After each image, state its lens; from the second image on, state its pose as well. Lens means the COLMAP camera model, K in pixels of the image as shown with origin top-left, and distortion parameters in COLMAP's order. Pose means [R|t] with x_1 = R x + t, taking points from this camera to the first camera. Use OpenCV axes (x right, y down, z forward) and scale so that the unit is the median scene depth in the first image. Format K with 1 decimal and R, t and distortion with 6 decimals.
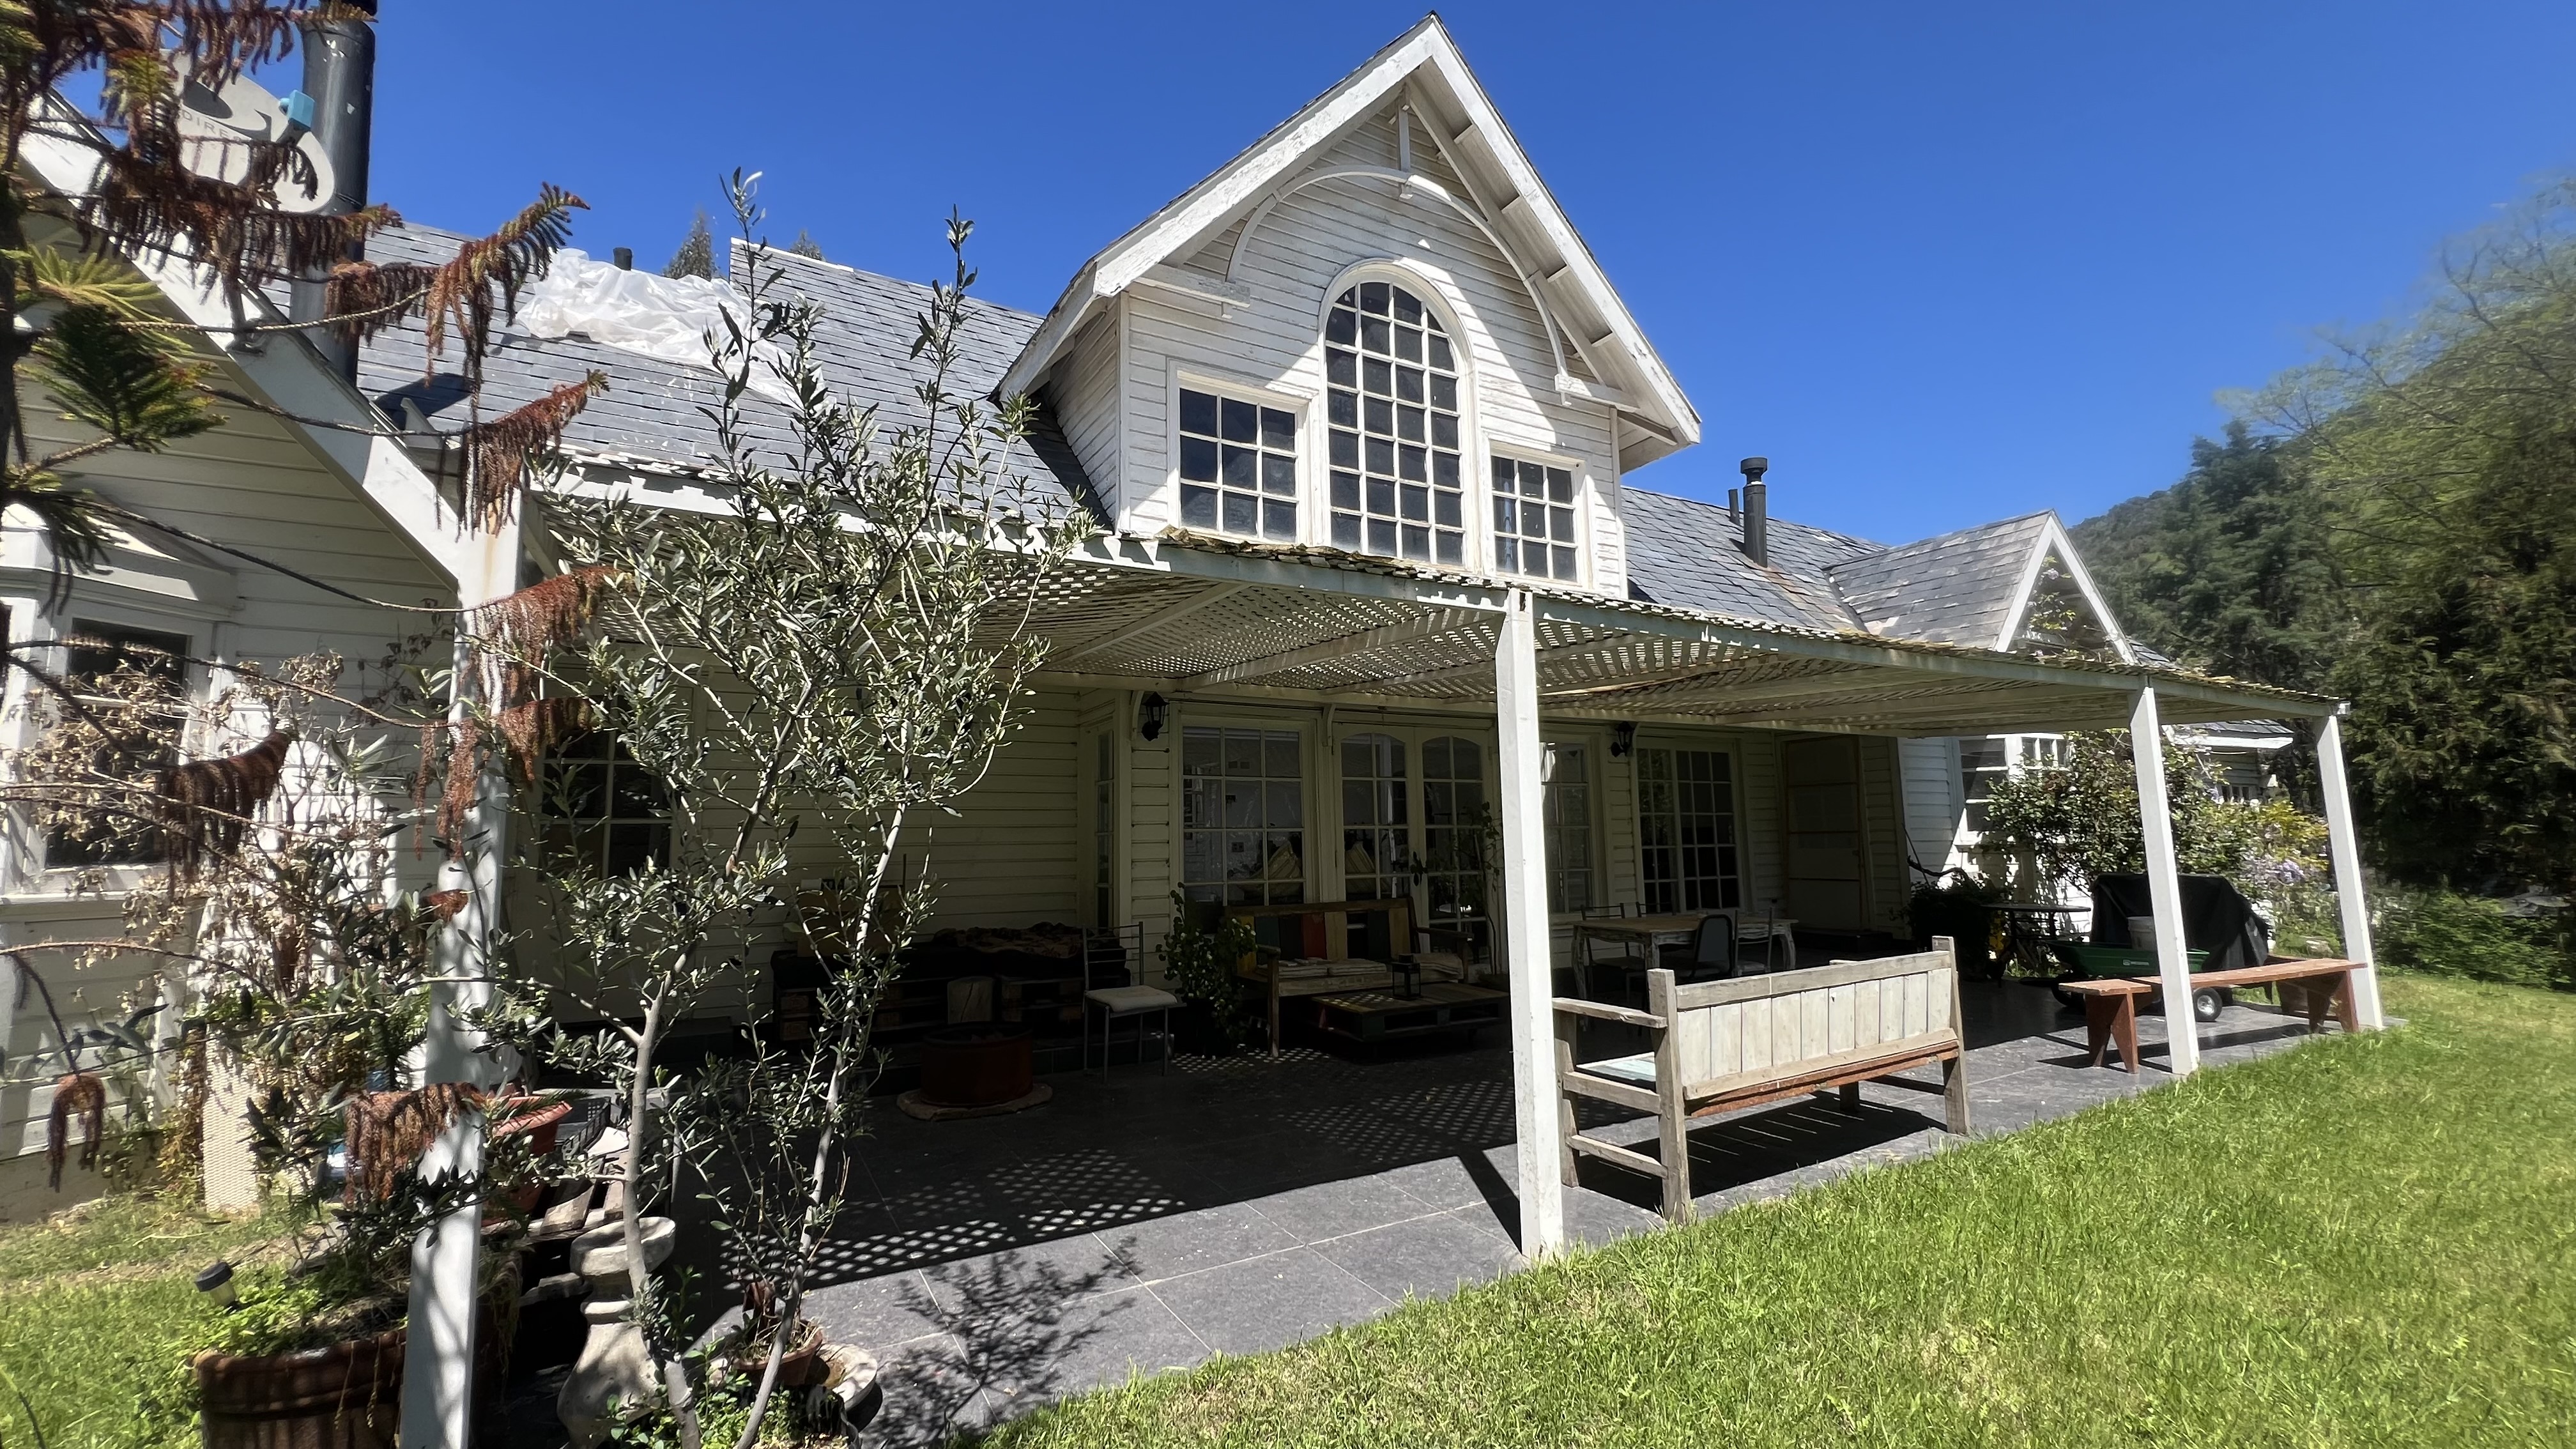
lens RADIAL K [[1043.1, 0, 1288.4], [0, 1043.1, 719.0], [0, 0, 1]] dist [-0.001234, -0.000018]
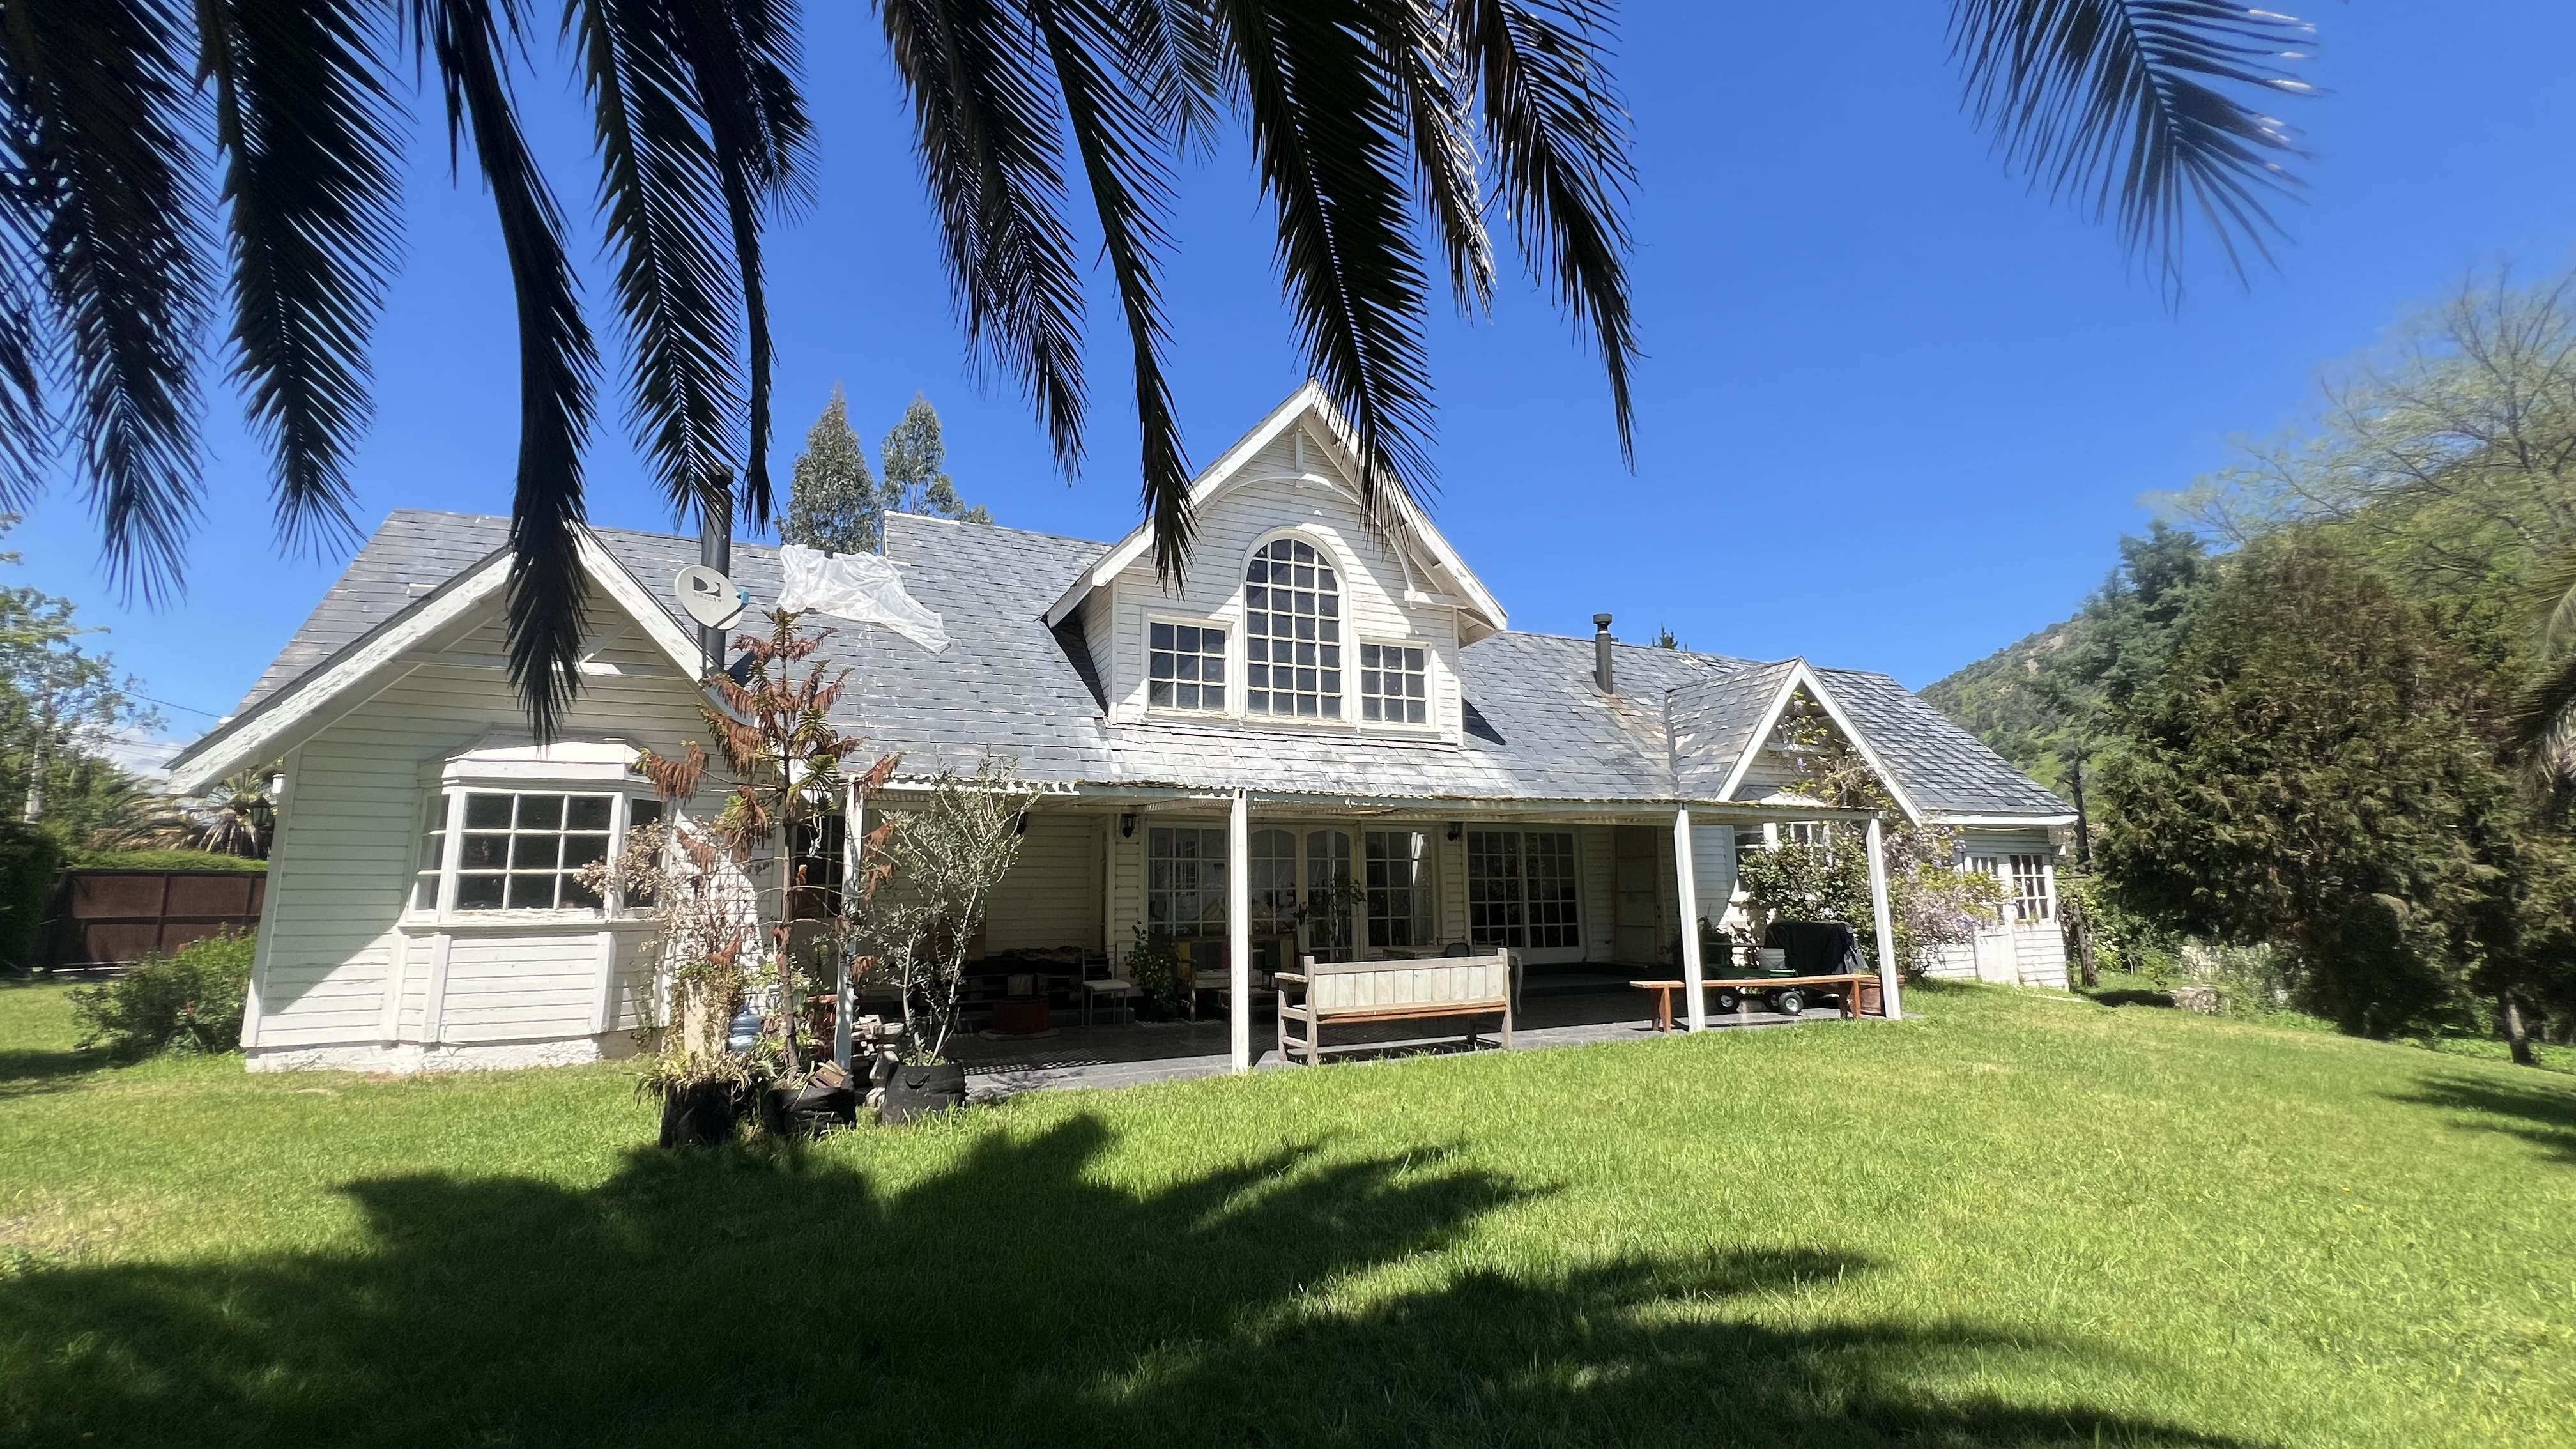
lens RADIAL K [[1038.3, 0, 1282.1], [0, 1038.3, 721.4], [0, 0, 1]] dist [-0.000742, -0.000337]
pose [[0.996090, -0.011150, -0.087640, 0.222522], [0.006775, 0.998724, -0.050052, -0.068070], [0.088086, 0.049262, 0.994894, -0.554354]]
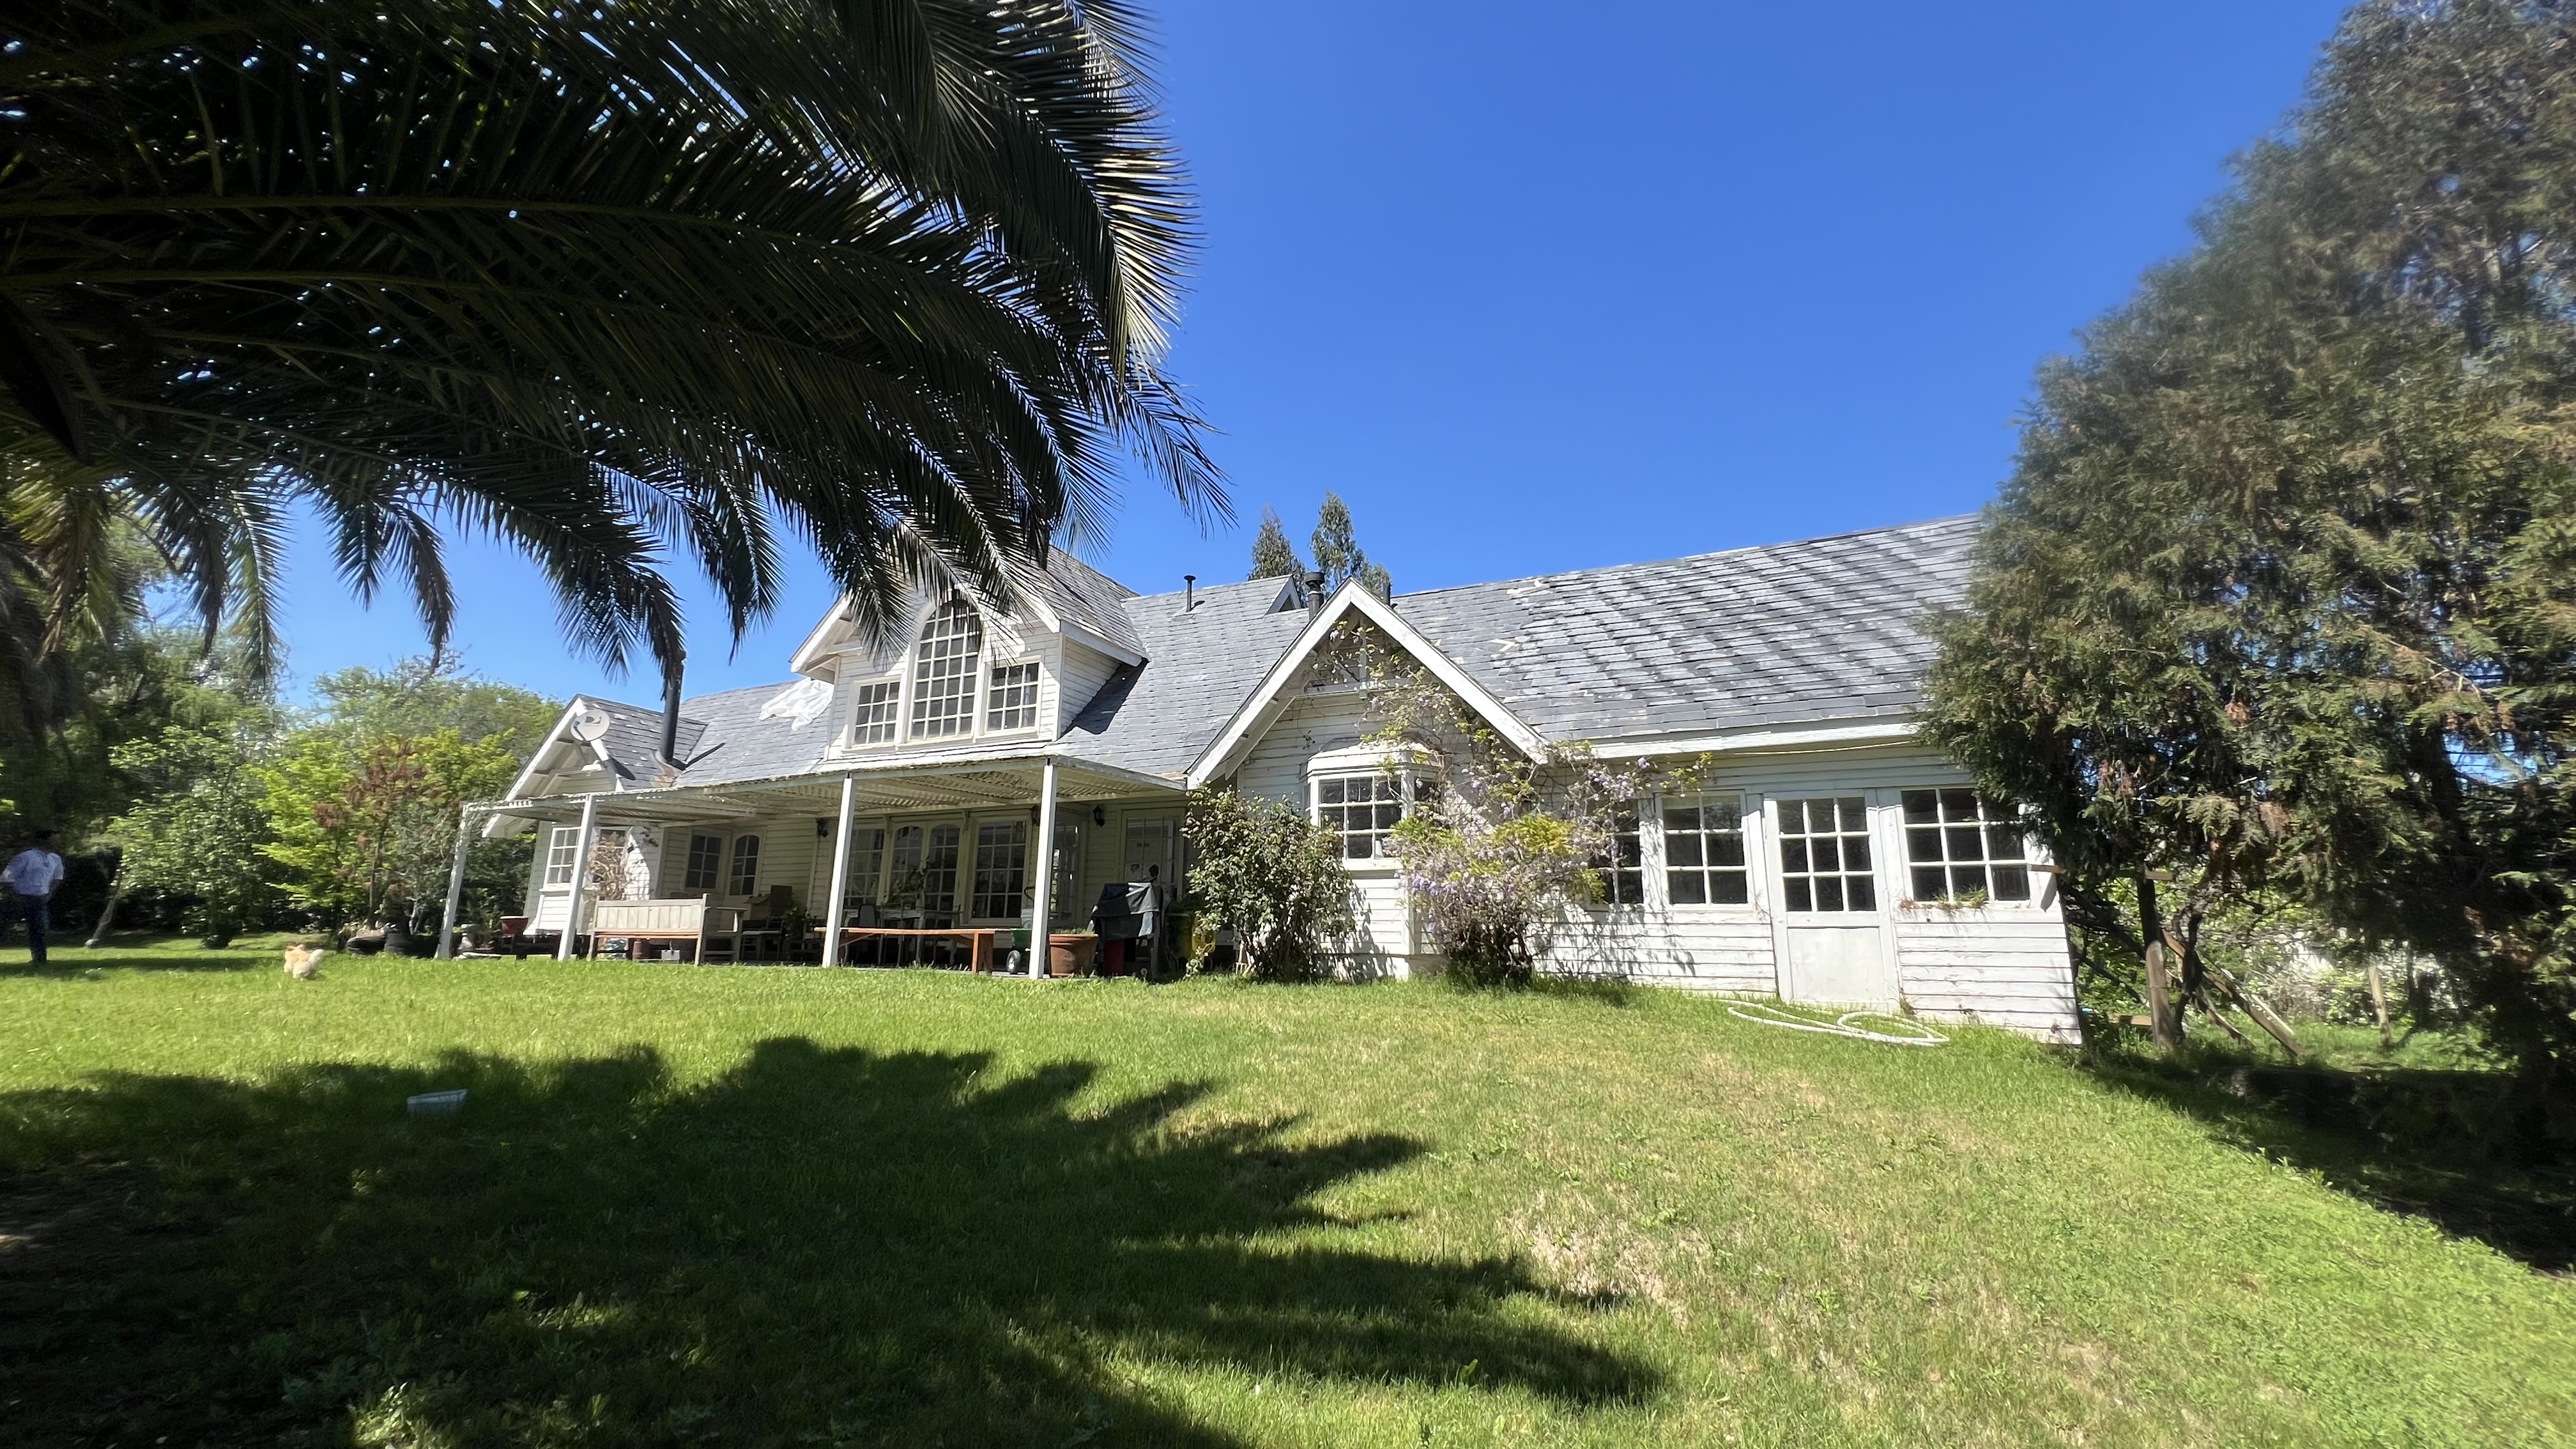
lens RADIAL K [[1019.4, 0, 1288.0], [0, 1019.4, 724.5], [0, 0, 1]] dist [0.000624, 0.000158]
pose [[0.581094, -0.154123, -0.799110, 2.055266], [0.074760, 0.987861, -0.136164, 0.138972], [0.810396, 0.019383, 0.585562, 0.390155]]
